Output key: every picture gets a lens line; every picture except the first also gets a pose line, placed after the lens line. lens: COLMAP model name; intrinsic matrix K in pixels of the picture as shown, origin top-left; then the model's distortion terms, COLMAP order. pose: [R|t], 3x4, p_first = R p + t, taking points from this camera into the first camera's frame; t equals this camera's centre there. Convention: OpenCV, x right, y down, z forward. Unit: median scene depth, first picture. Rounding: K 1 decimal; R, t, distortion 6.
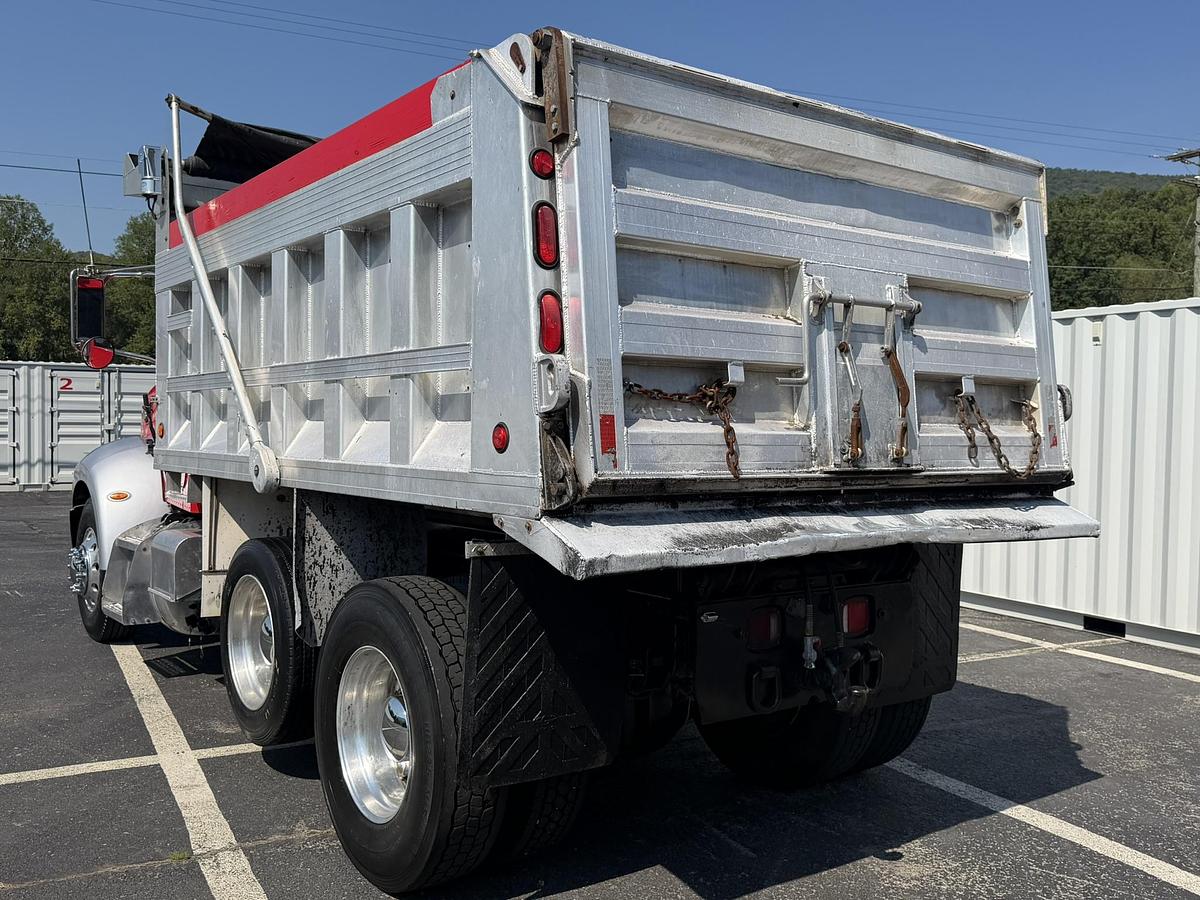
lens RADIAL K [[1055.4, 0, 593.3], [0, 1055.4, 445.4], [0, 0, 1]] dist [0.109977, -0.193111]
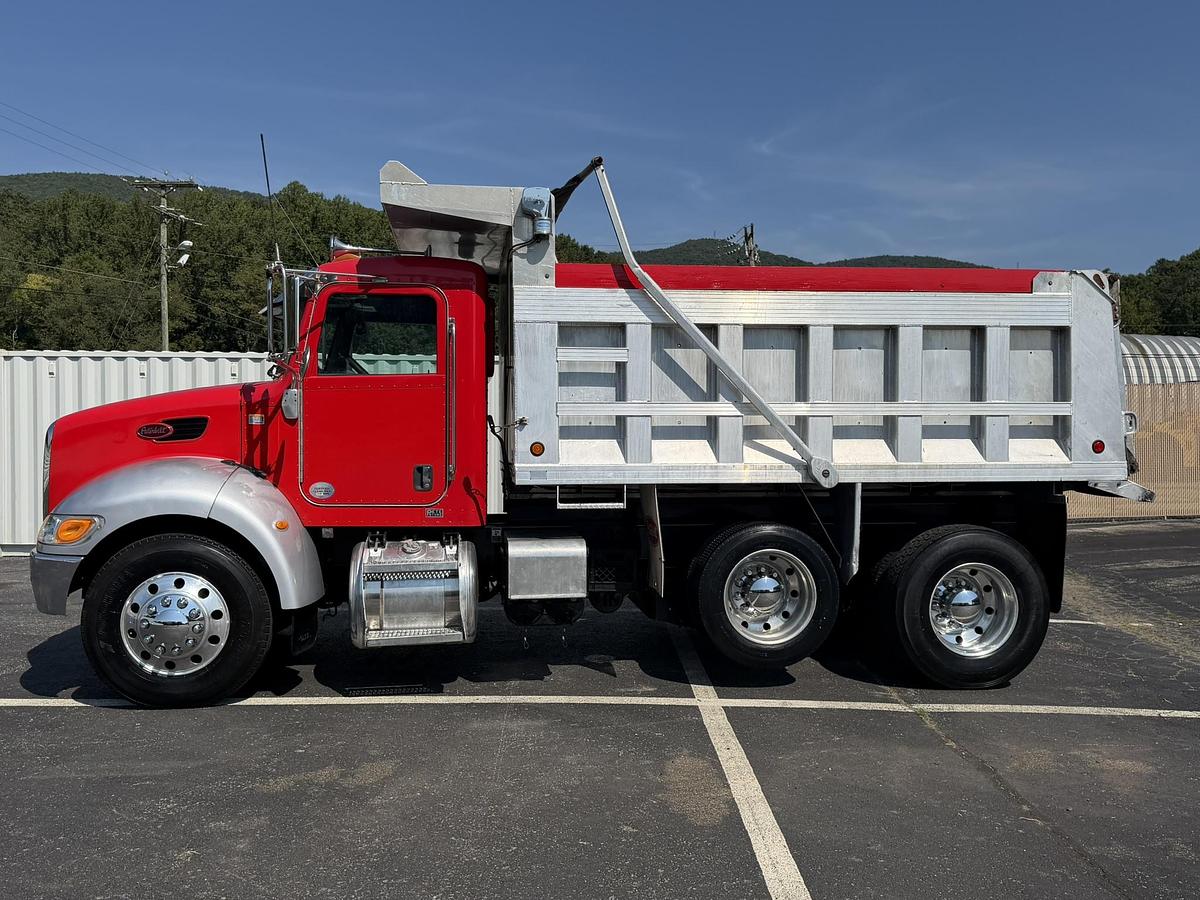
lens RADIAL K [[1013.5, 0, 606.5], [0, 1013.5, 444.0], [0, 0, 1]] dist [0.081085, -0.106687]
pose [[0.459767, -0.015928, 0.887897, -1.091695], [0.010321, 0.999867, 0.012592, -0.022378], [-0.887980, 0.003375, 0.459870, 0.400397]]
